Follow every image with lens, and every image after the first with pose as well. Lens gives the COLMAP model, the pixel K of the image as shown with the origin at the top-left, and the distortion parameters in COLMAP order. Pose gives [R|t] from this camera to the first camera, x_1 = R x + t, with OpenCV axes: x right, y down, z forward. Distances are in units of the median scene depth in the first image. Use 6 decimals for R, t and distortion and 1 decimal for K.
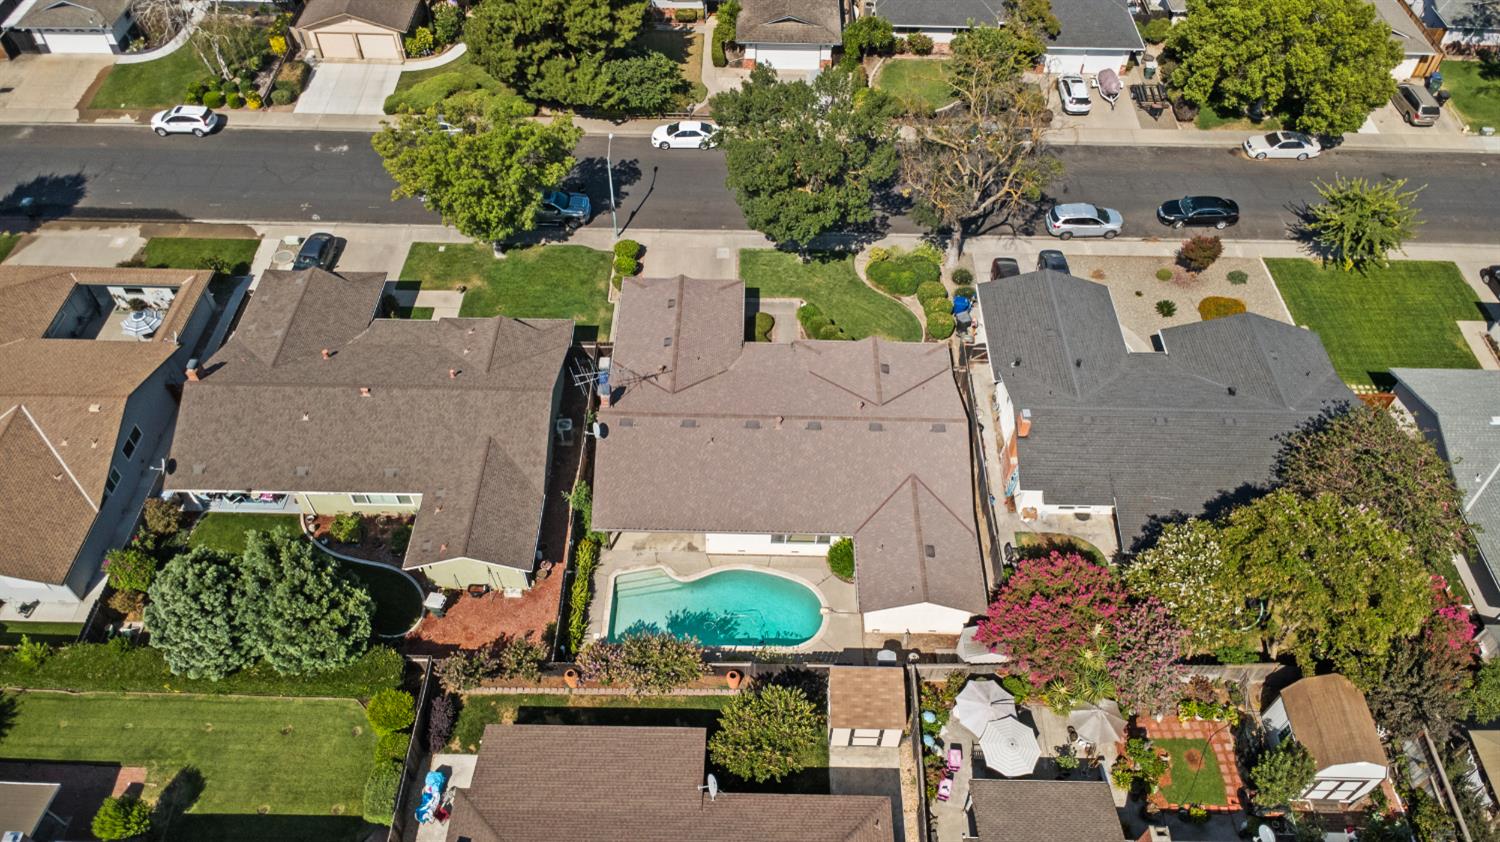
lens RADIAL K [[1055.5, 0, 750.0], [0, 1055.5, 421.0], [0, 0, 1]] dist [0.029415, -0.041639]
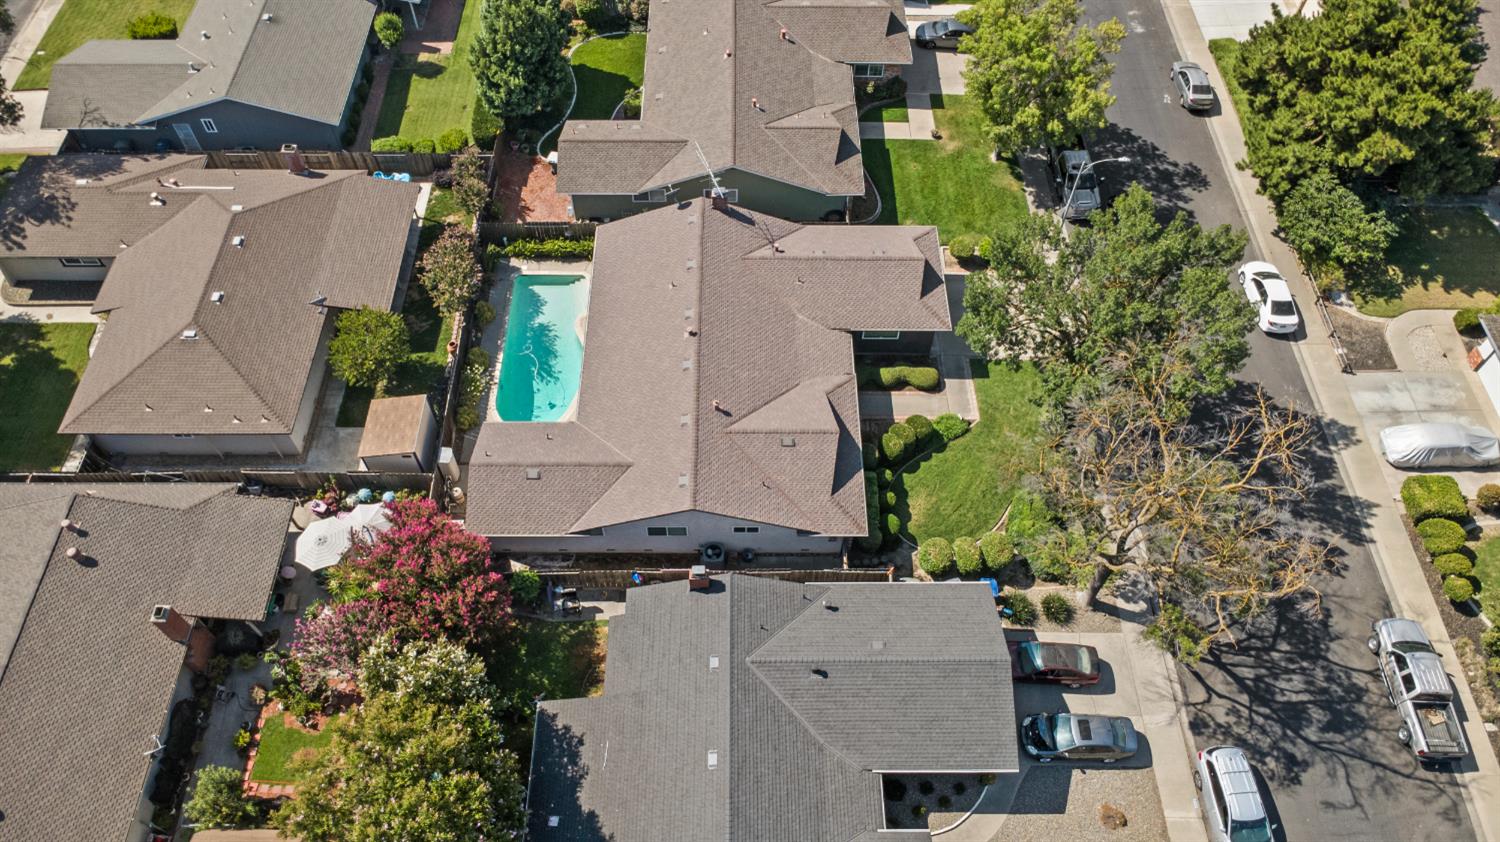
lens RADIAL K [[1055.5, 0, 750.0], [0, 1055.5, 421.0], [0, 0, 1]] dist [0.029415, -0.041639]
pose [[0.019672, 0.813238, -0.581598, 0.524214], [-0.766607, 0.385692, 0.513376, -0.404053], [0.641815, 0.435758, 0.631022, 0.393363]]
